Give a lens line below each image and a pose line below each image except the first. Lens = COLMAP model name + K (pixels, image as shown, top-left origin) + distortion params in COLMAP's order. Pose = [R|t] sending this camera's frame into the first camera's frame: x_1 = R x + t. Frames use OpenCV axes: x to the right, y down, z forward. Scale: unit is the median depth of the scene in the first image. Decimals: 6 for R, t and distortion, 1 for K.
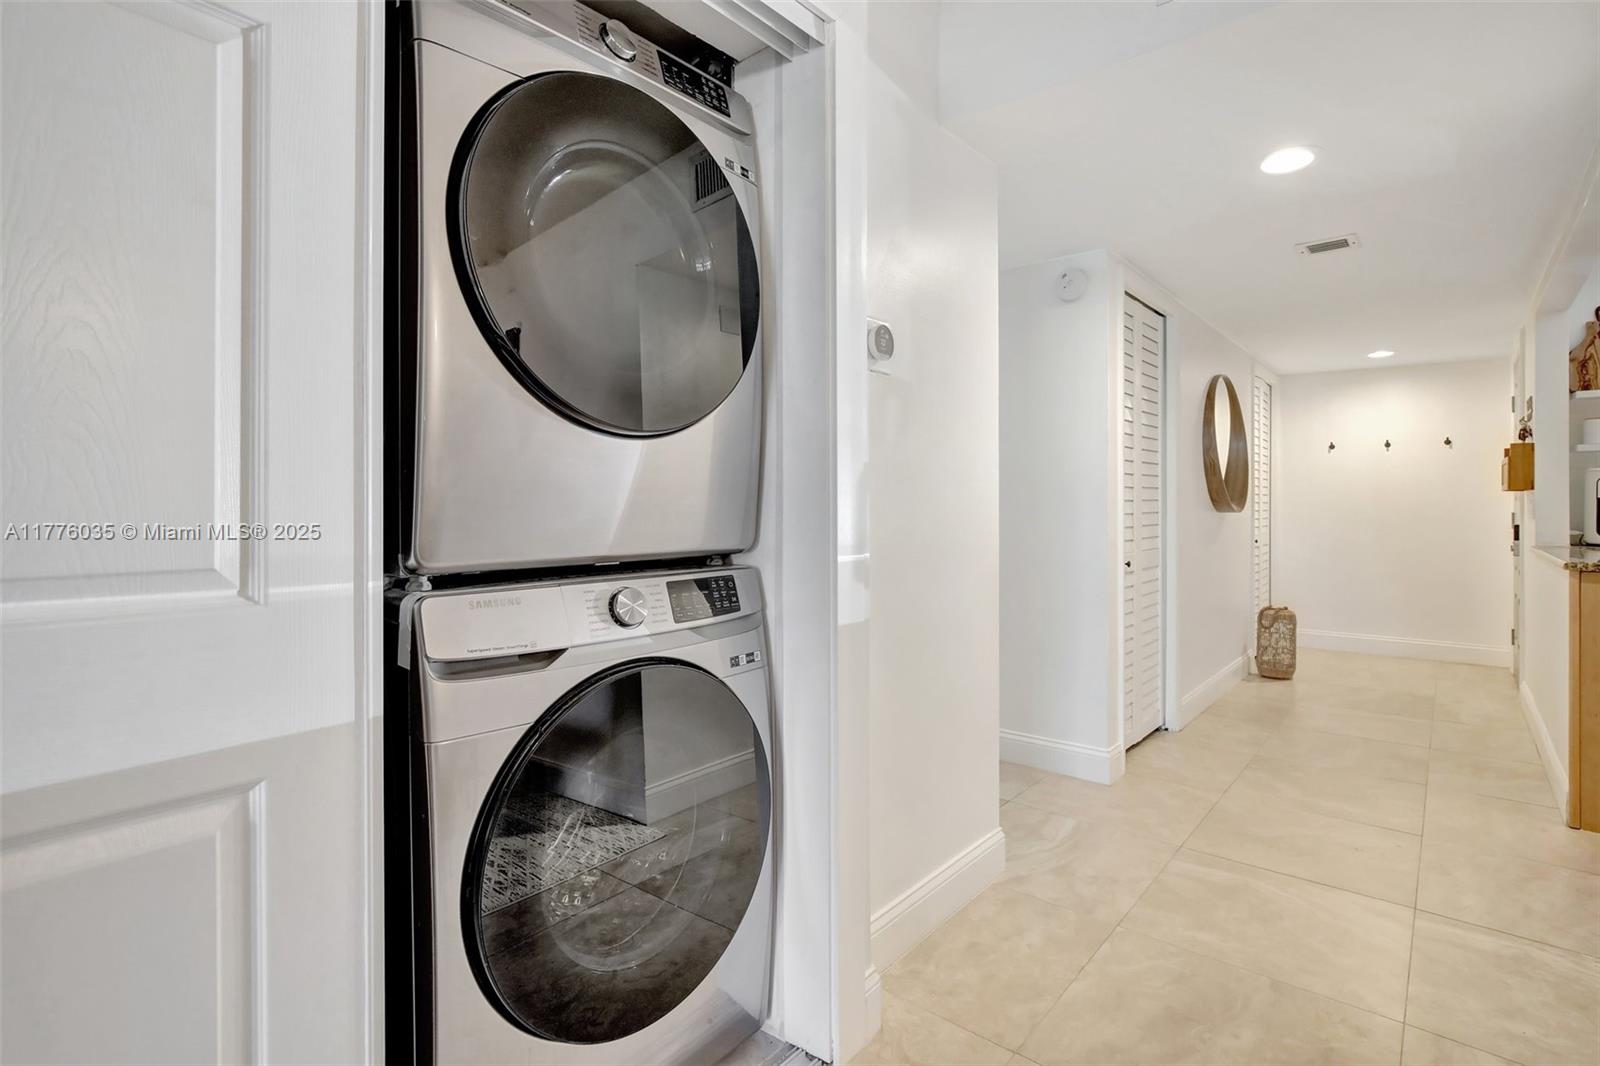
lens RADIAL K [[766.5, 0, 820.2], [0, 766.5, 504.5], [0, 0, 1]] dist [-0.003335, 0.000198]
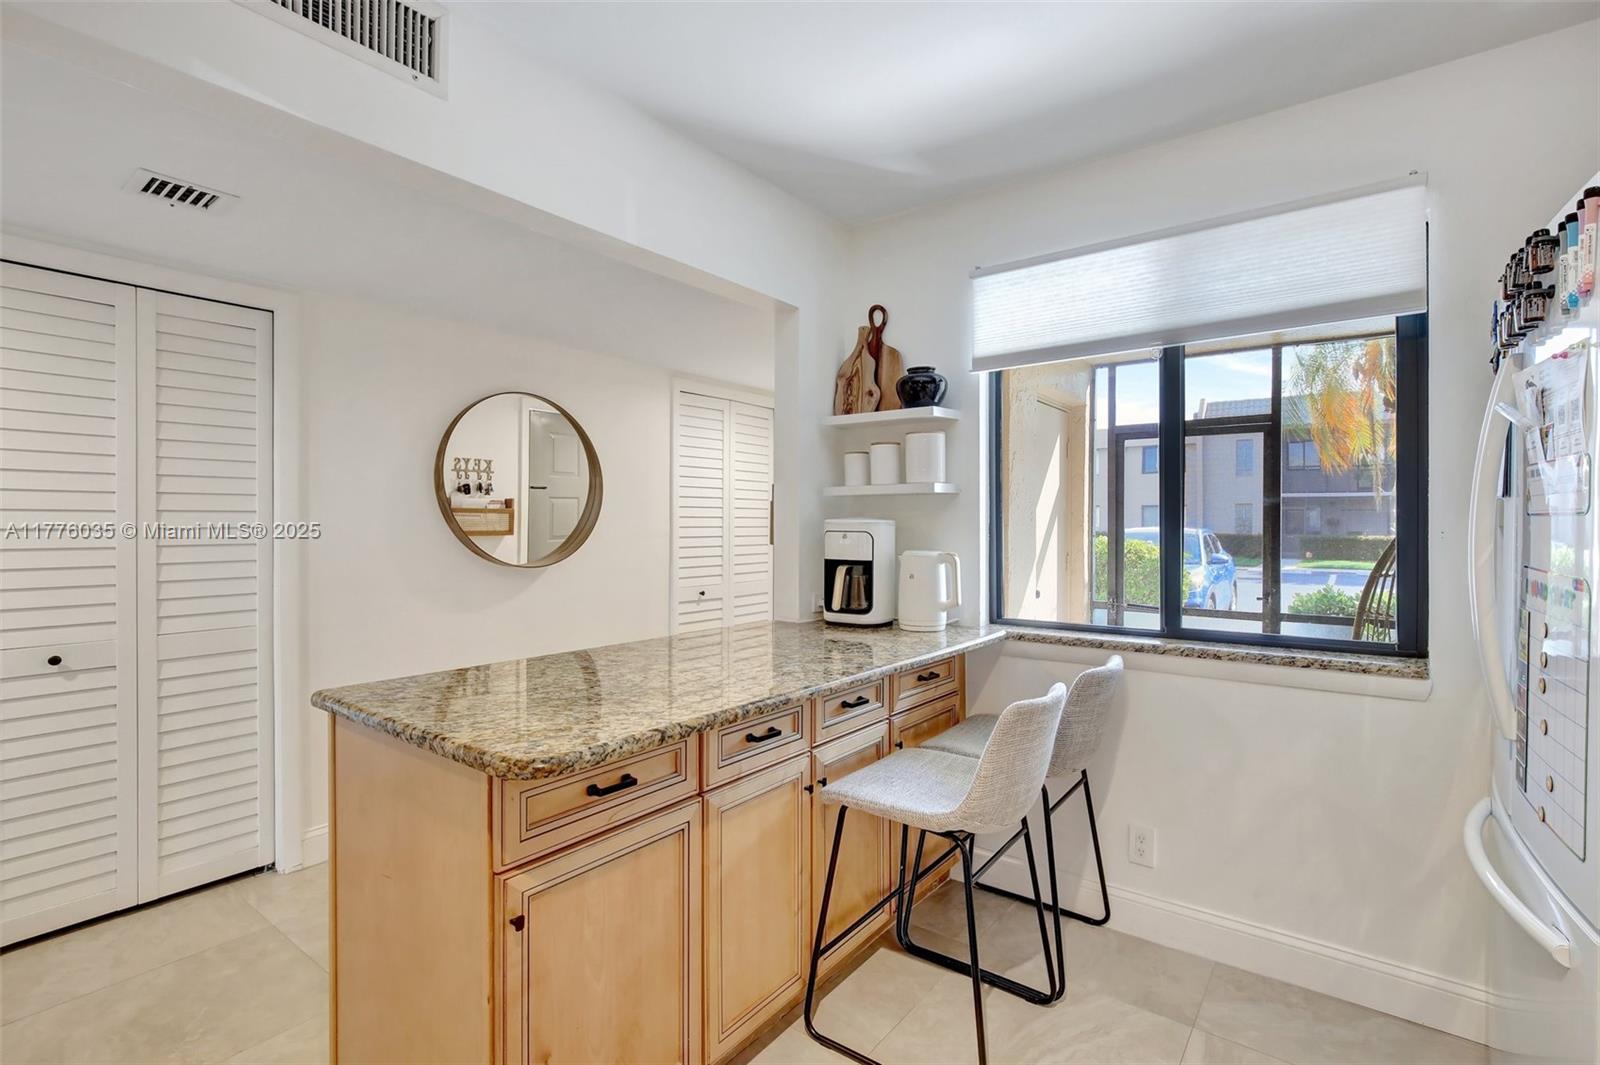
lens RADIAL K [[740.5, 0, 807.5], [0, 740.5, 519.4], [0, 0, 1]] dist [-0.015104, 0.007928]
pose [[0.998713, 0.003721, 0.050572, 0.770226], [-0.003536, 0.999987, -0.003746, -0.036594], [-0.050585, 0.003563, 0.998713, 0.223736]]
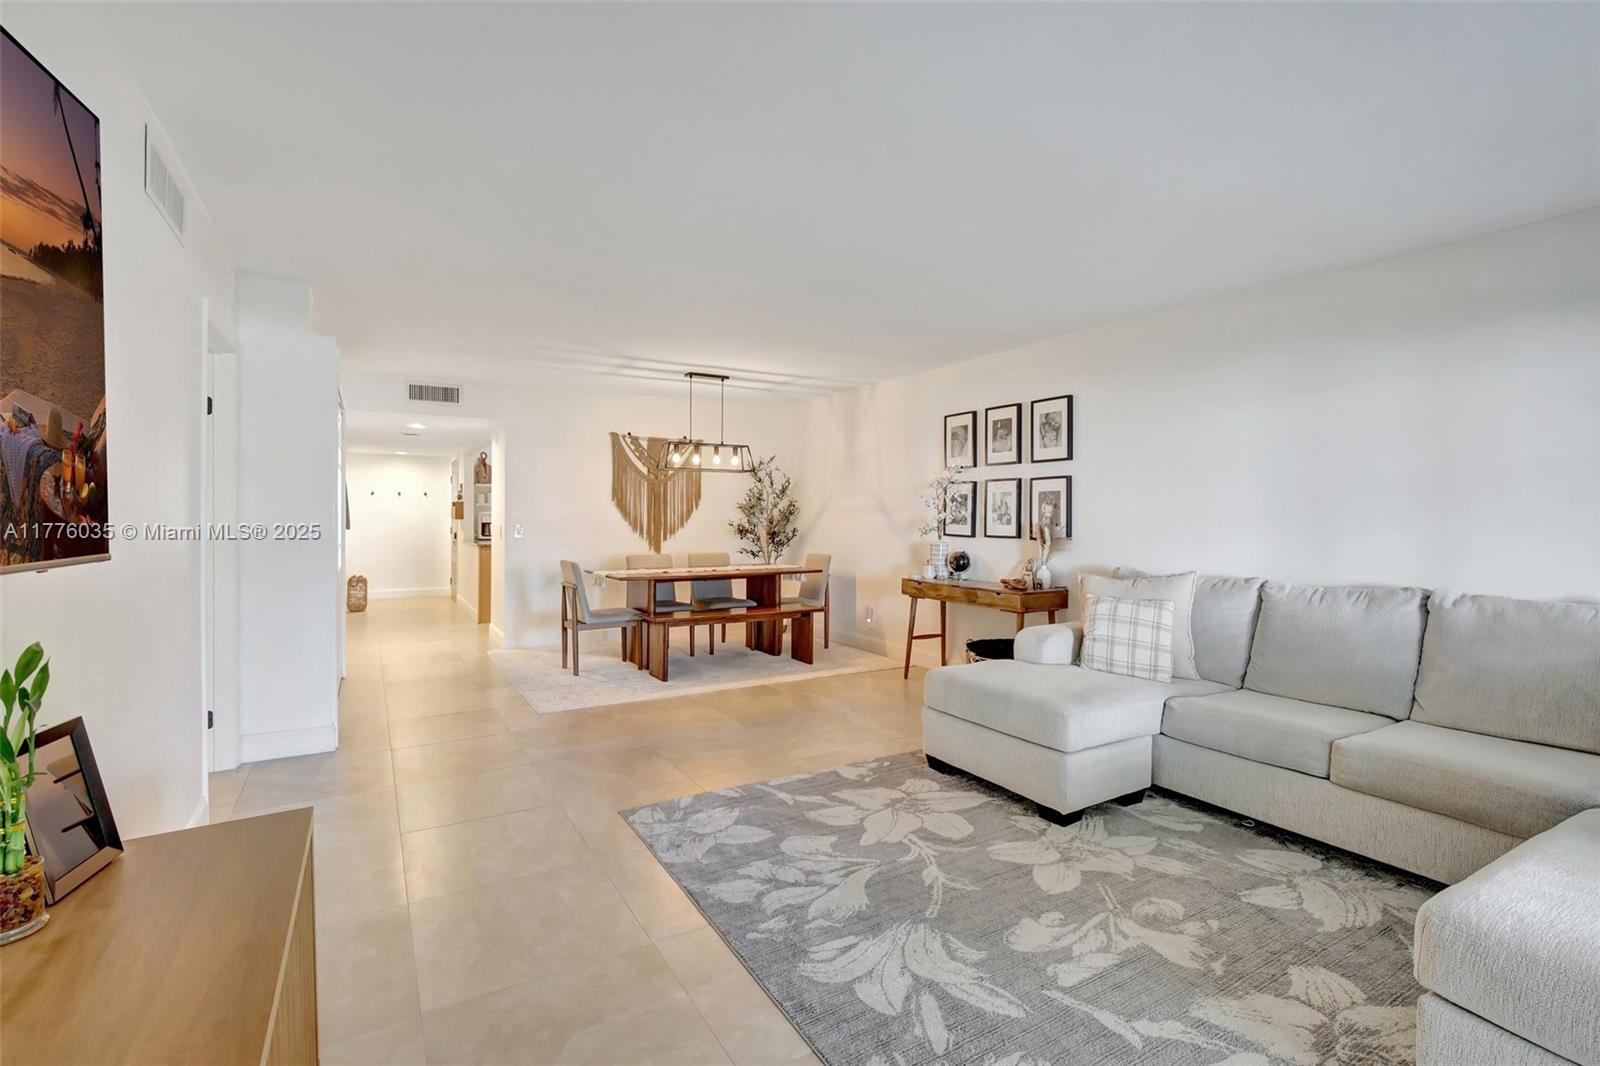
lens RADIAL K [[738.2, 0, 817.5], [0, 738.2, 516.2], [0, 0, 1]] dist [-0.010551, 0.001119]
pose [[0.323048, 0.000431, 0.946382, -0.912371], [-0.006040, 0.999980, 0.001606, -0.035514], [-0.946363, -0.006235, 0.323044, -0.828973]]
